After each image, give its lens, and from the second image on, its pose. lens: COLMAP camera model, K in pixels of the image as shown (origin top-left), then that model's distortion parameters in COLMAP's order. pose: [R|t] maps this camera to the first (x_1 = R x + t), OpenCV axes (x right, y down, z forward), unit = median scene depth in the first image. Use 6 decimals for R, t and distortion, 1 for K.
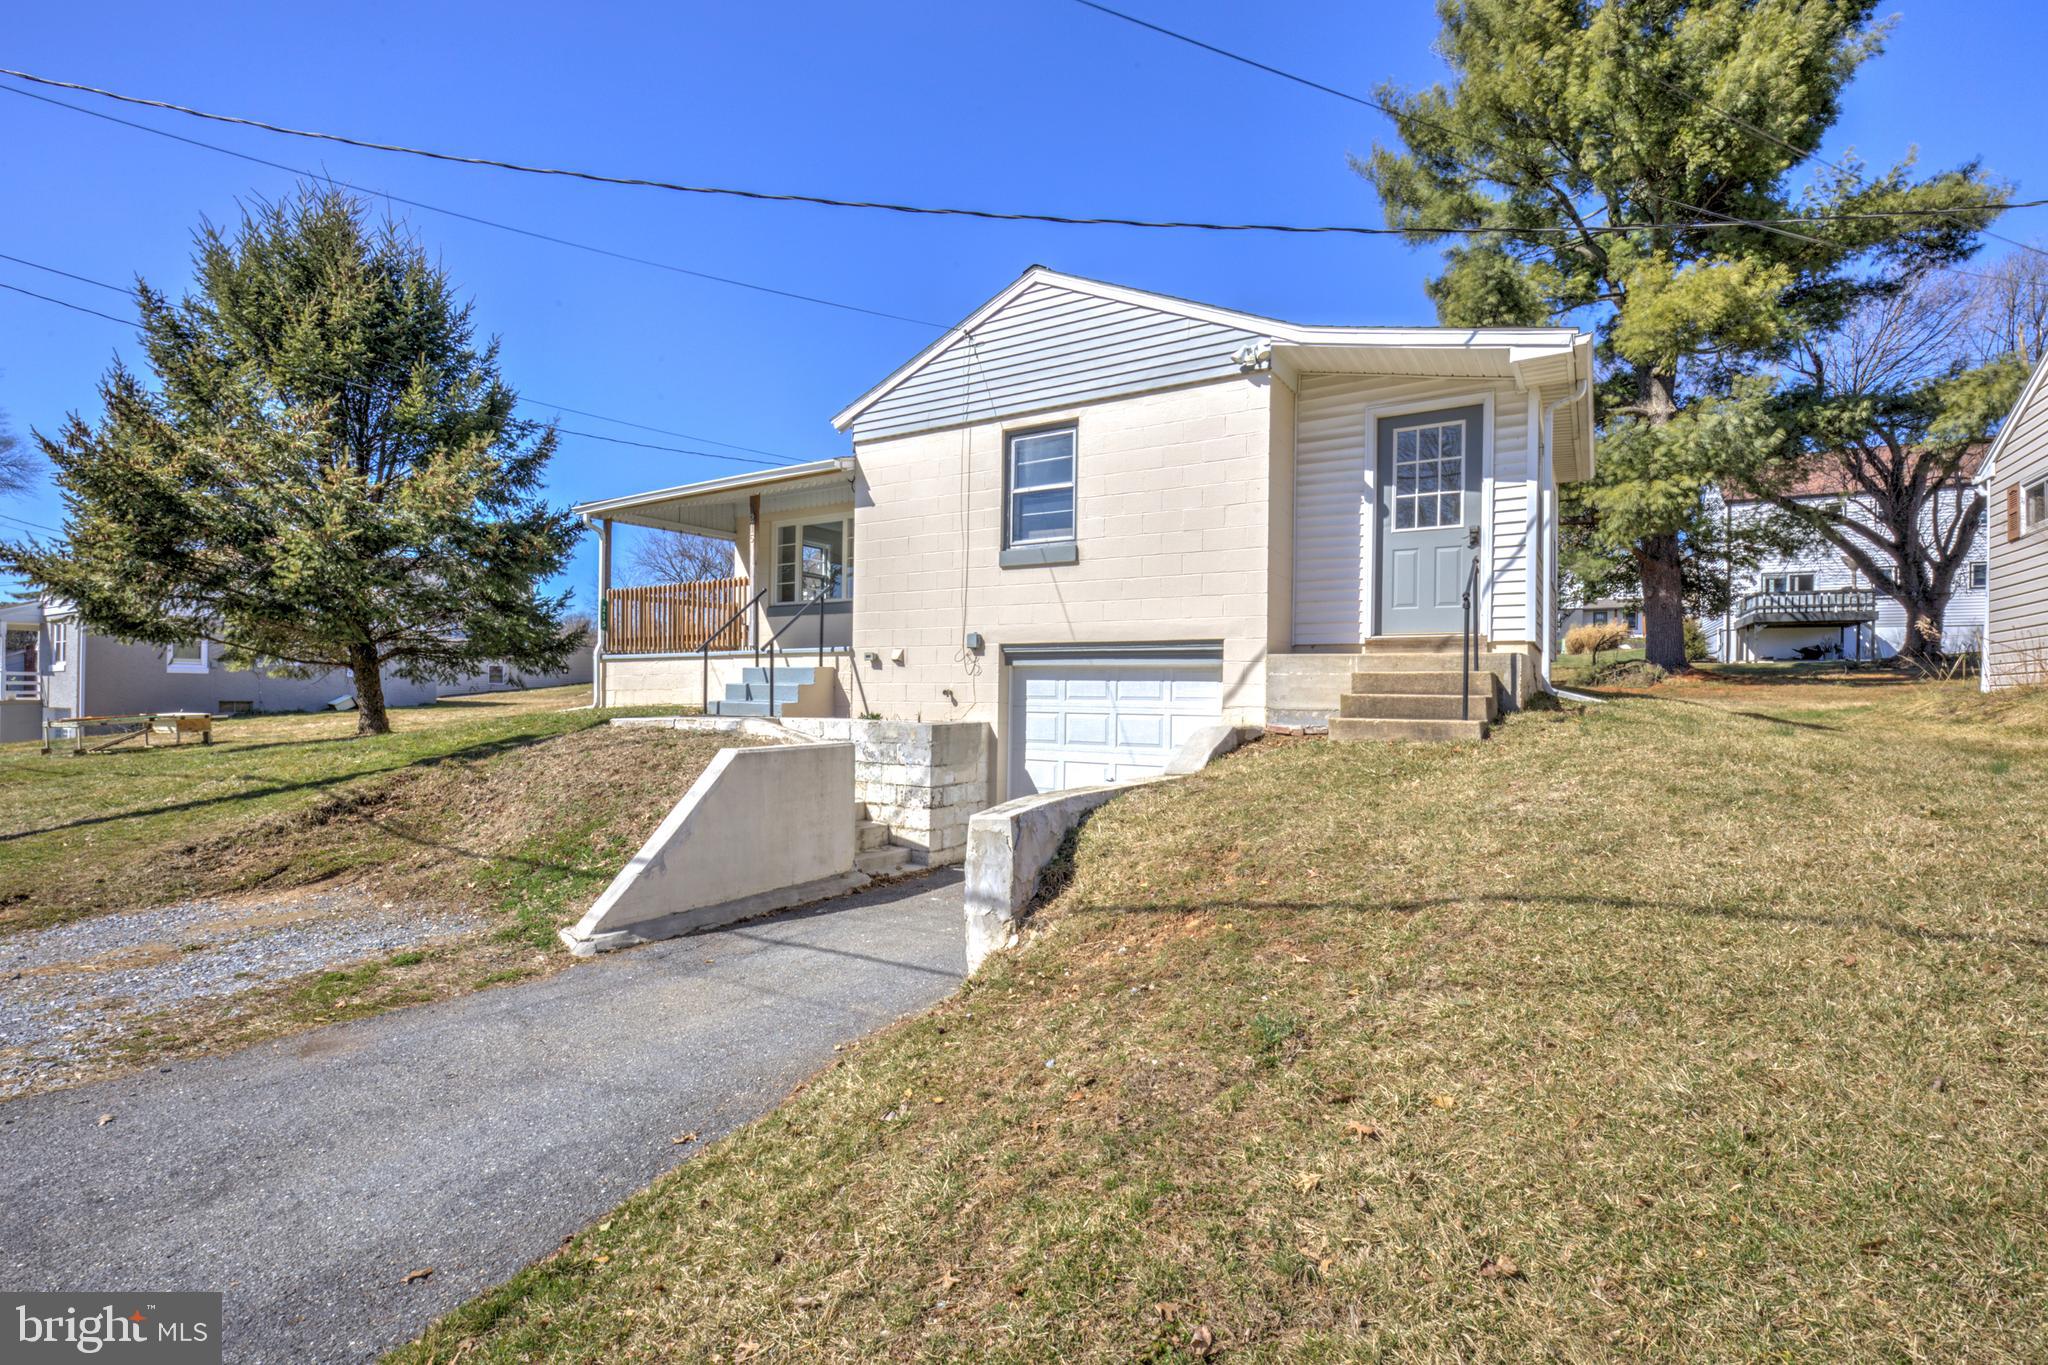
lens RADIAL K [[939.1, 0, 1019.6], [0, 939.1, 691.2], [0, 0, 1]] dist [-0.000200, 0.000393]
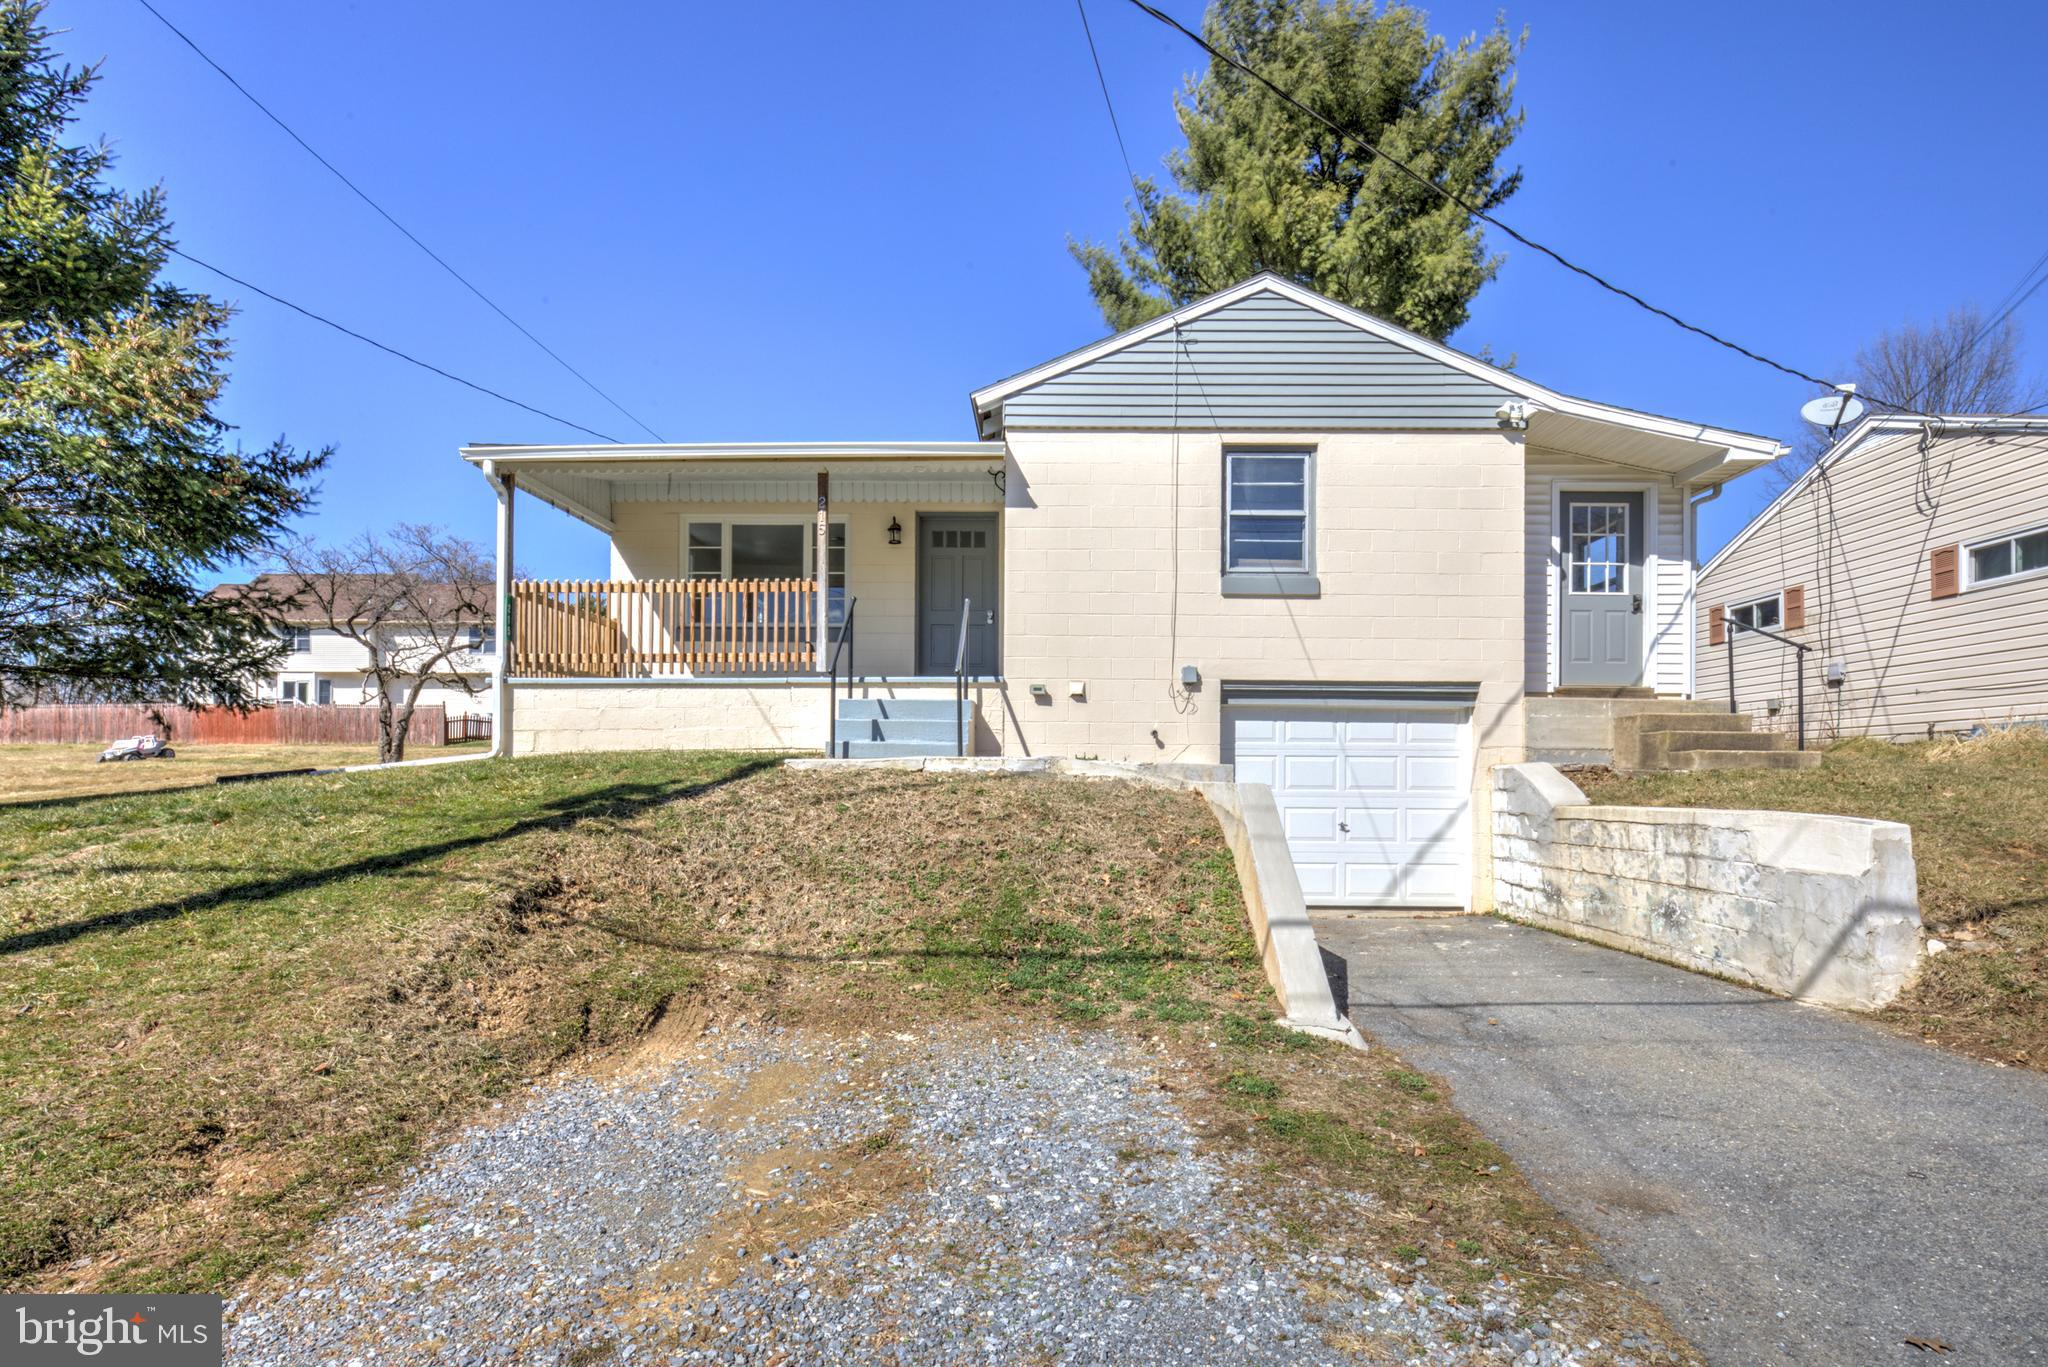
lens RADIAL K [[974.5, 0, 1028.5], [0, 974.5, 778.1], [0, 0, 1]] dist [0.000174, 0.000326]
pose [[0.851408, -0.003388, 0.524494, -0.683359], [-0.000310, 0.999976, 0.006963, 0.038651], [-0.524505, -0.006091, 0.851386, 0.303451]]
